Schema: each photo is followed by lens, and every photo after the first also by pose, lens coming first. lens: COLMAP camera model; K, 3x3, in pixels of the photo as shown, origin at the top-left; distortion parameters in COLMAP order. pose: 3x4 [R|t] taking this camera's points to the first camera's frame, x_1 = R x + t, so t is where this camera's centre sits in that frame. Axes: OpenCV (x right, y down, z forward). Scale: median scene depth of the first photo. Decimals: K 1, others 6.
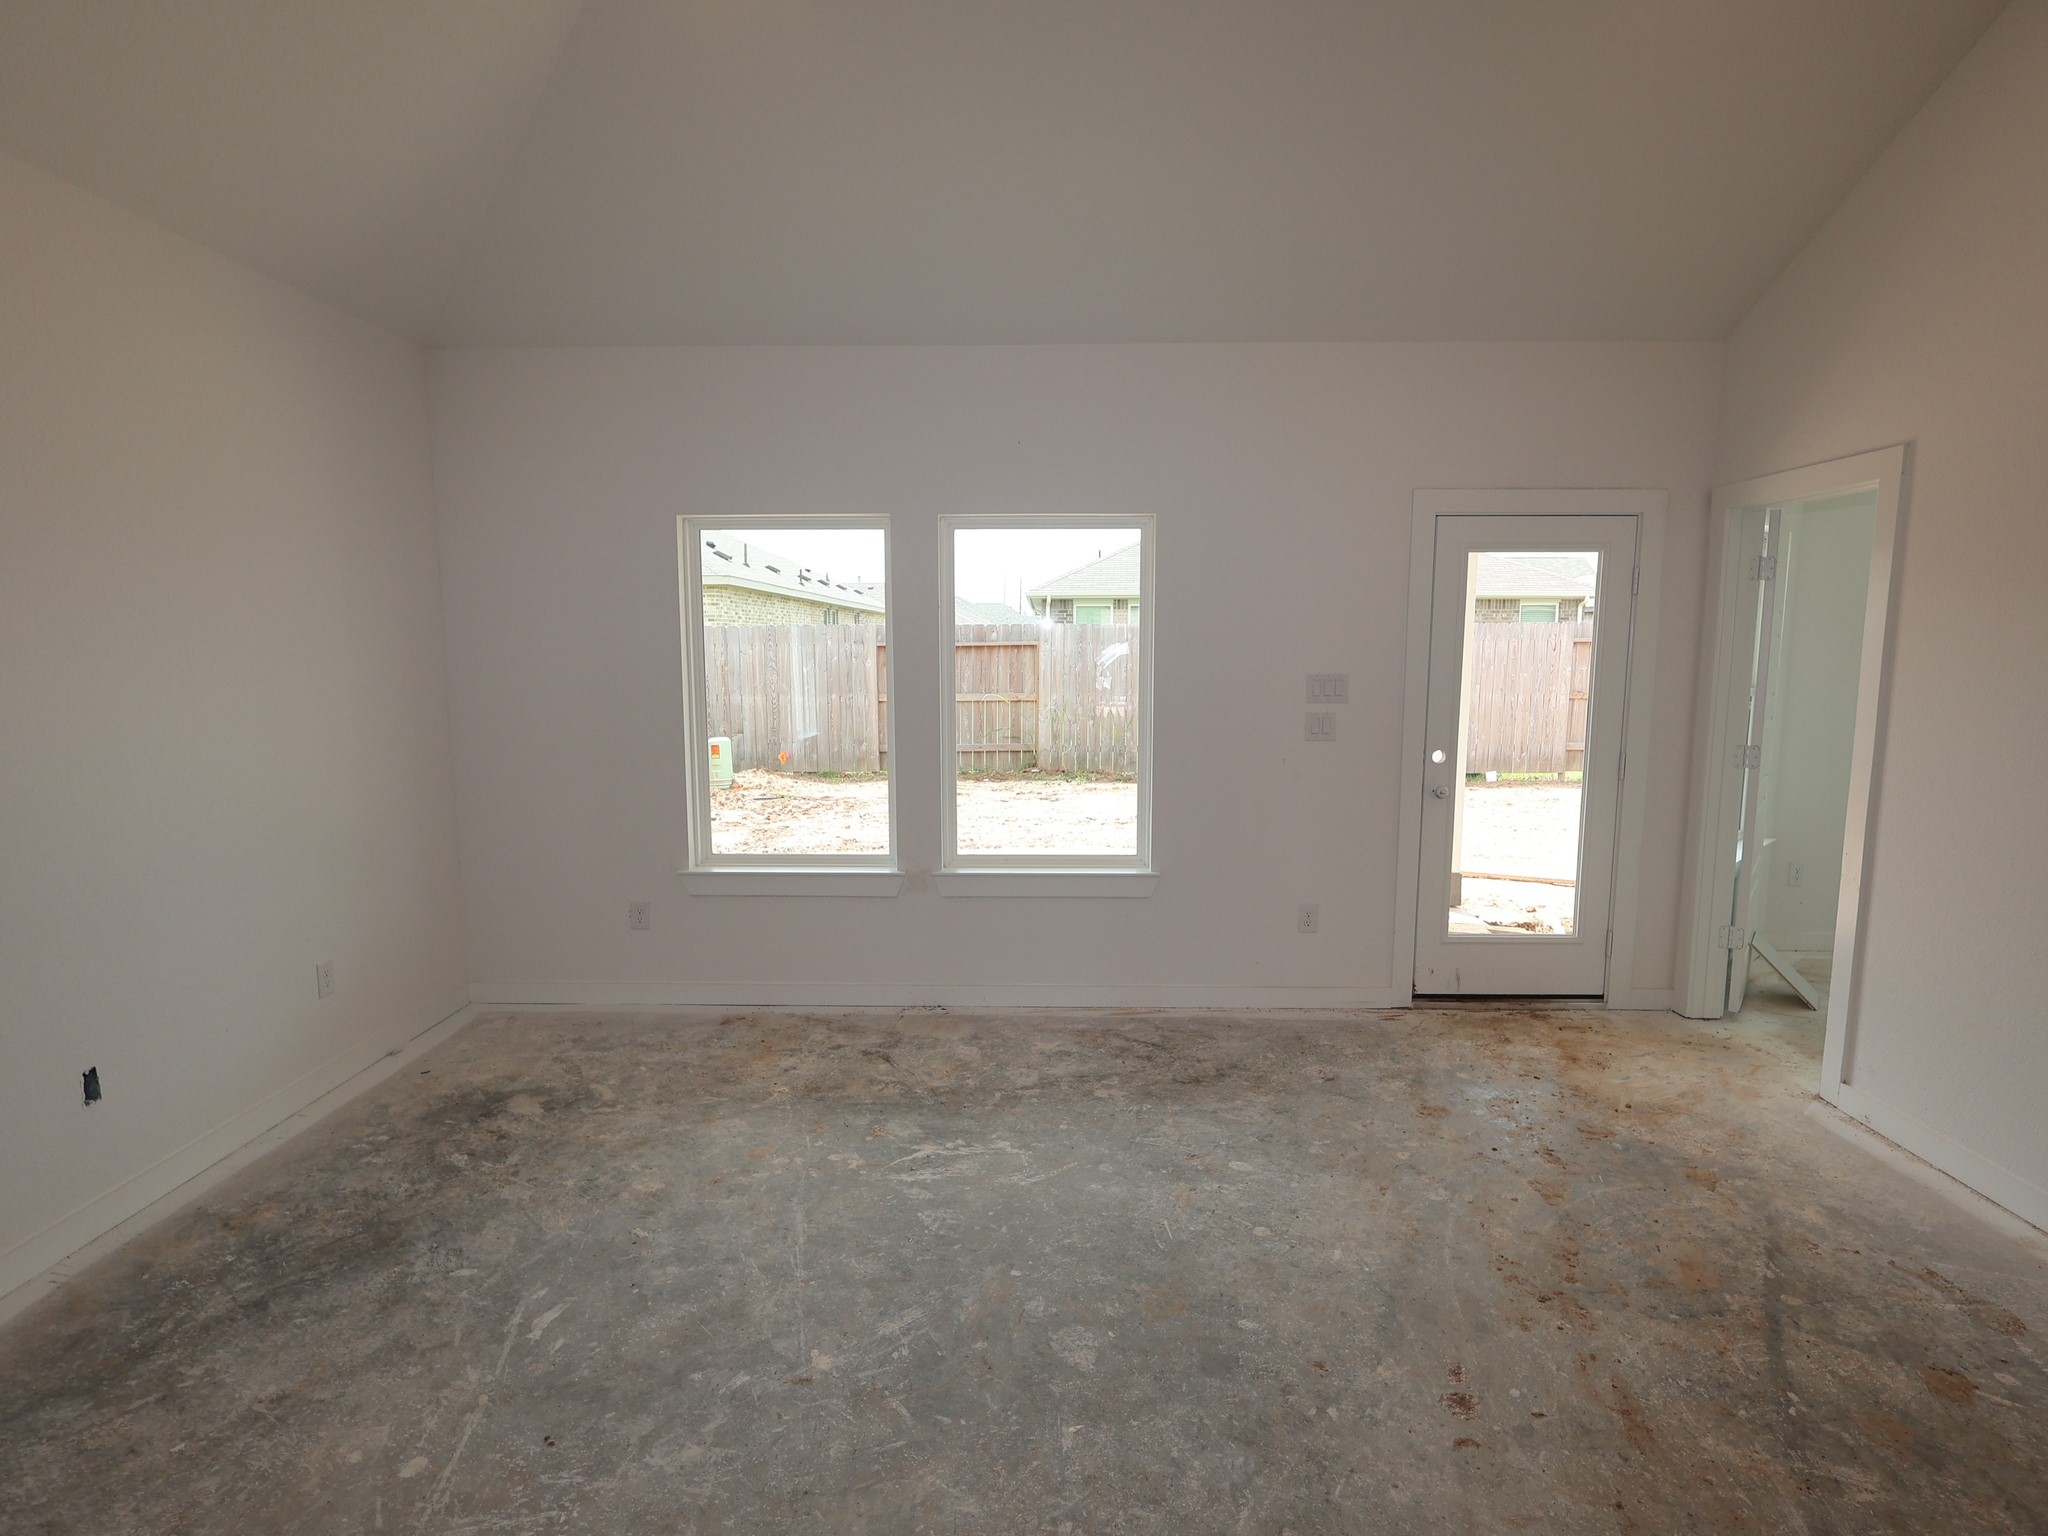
lens RADIAL K [[1073.1, 0, 1026.6], [0, 1073.1, 773.4], [0, 0, 1]] dist [-0.004990, 0.000134]
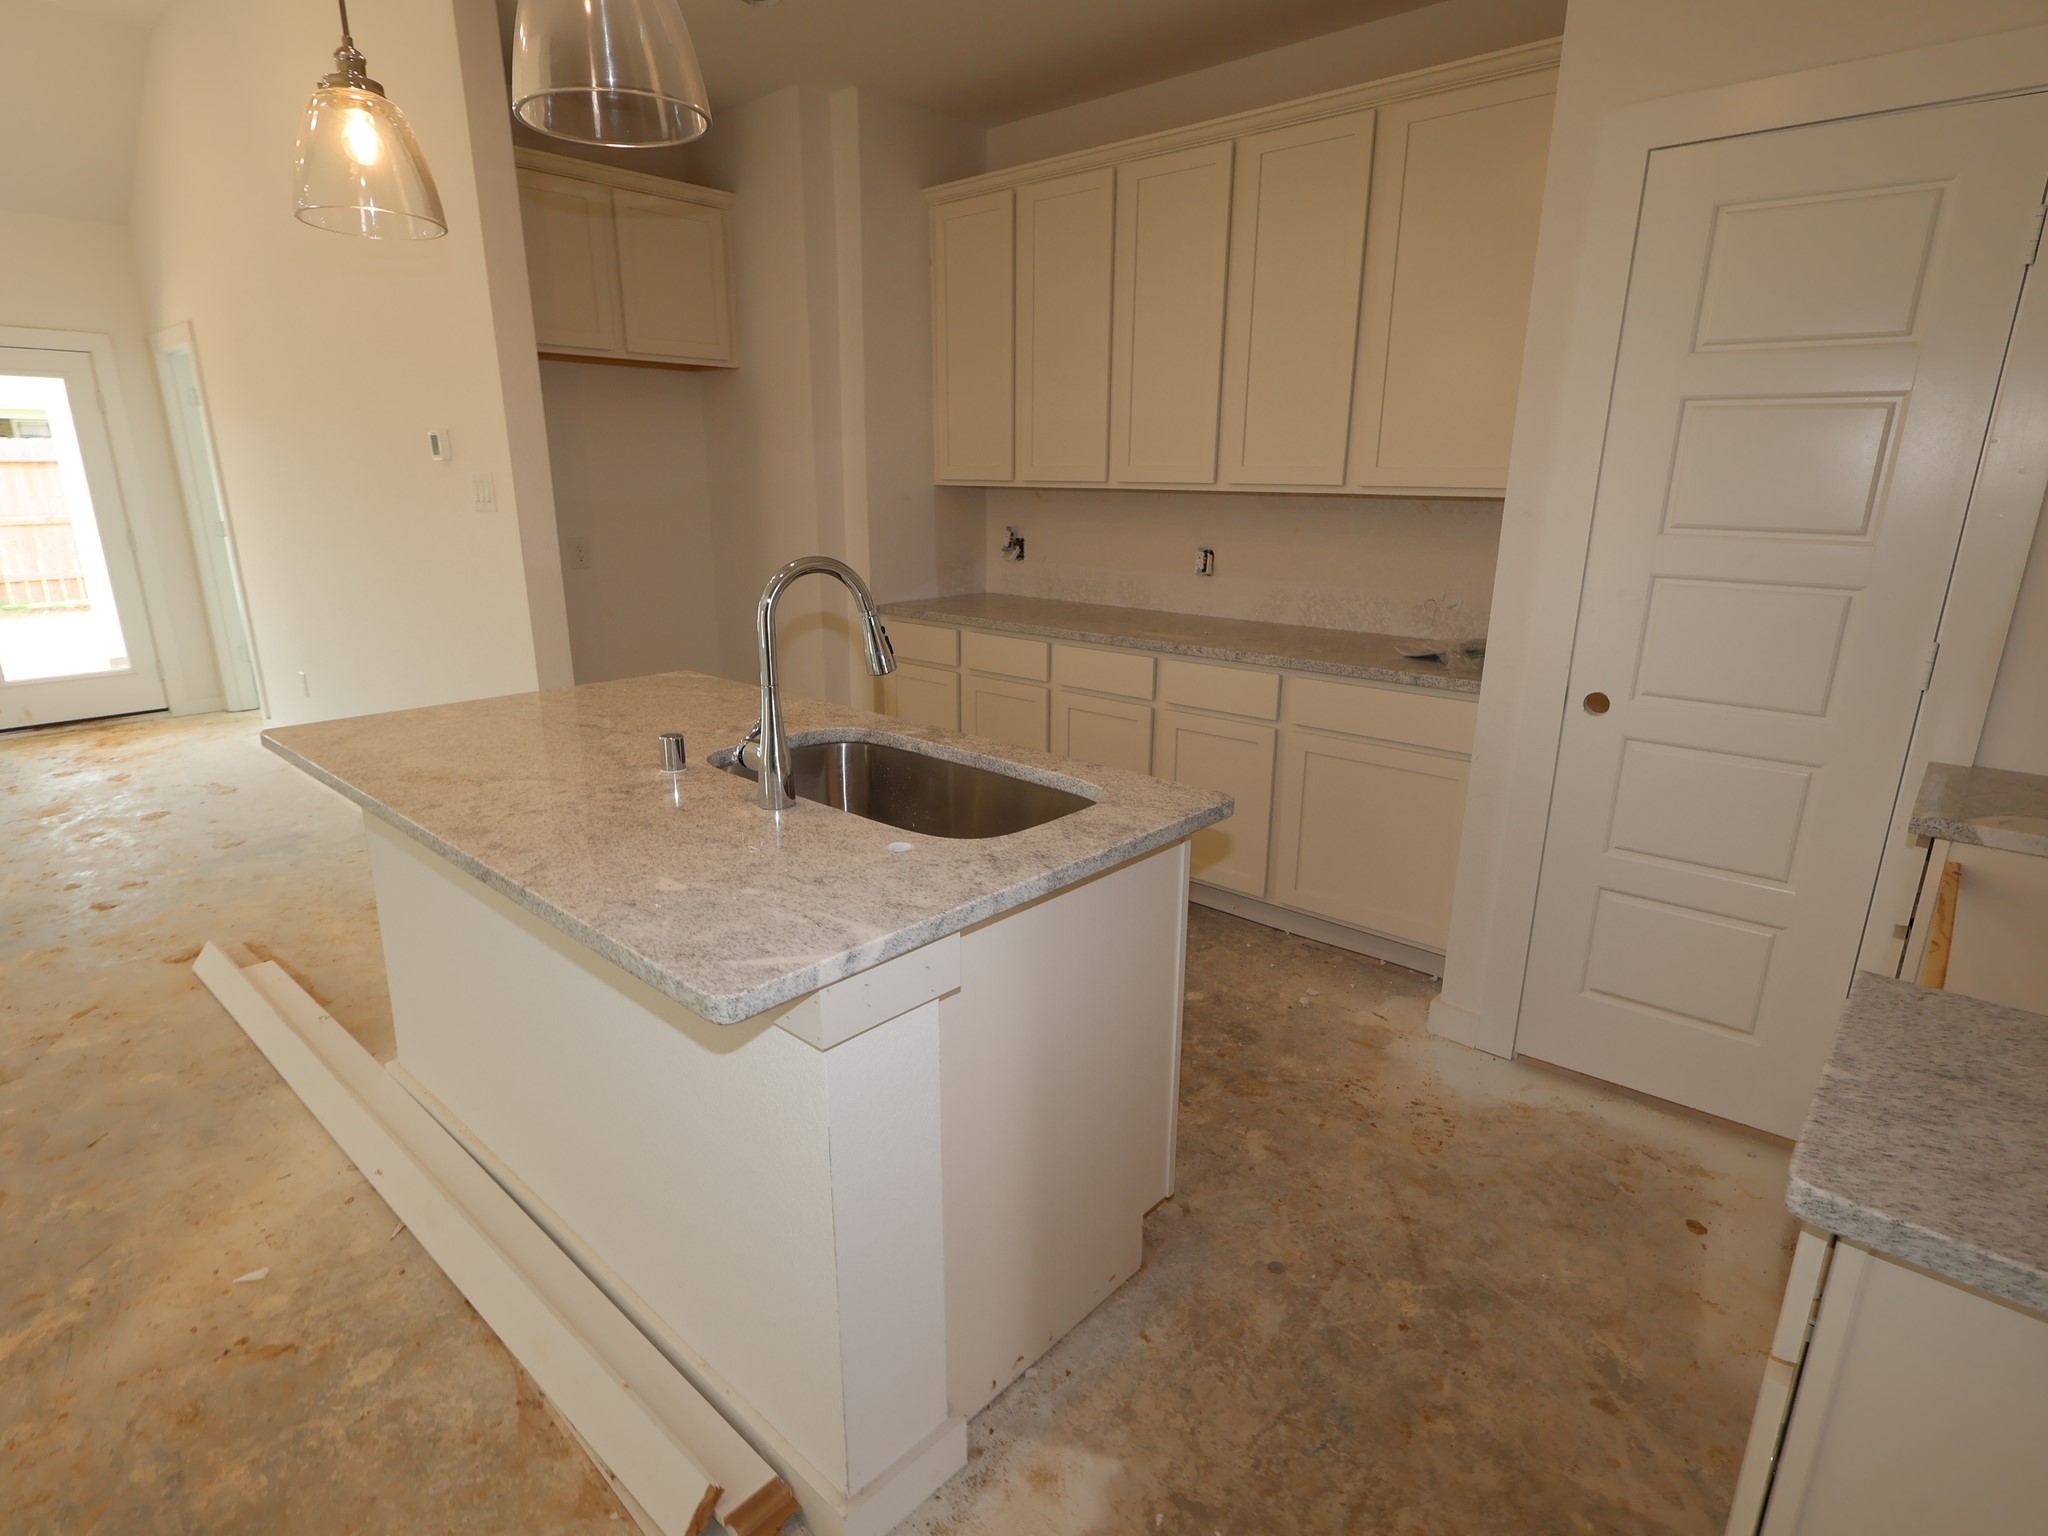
lens RADIAL K [[1073.1, 0, 1026.9], [0, 1073.1, 772.8], [0, 0, 1]] dist [-0.004990, 0.000134]
pose [[0.661212, -0.209637, 0.720313, 0.255180], [0.088031, 0.975211, 0.203013, 0.104929], [-0.745016, -0.070825, 0.663276, -0.785794]]
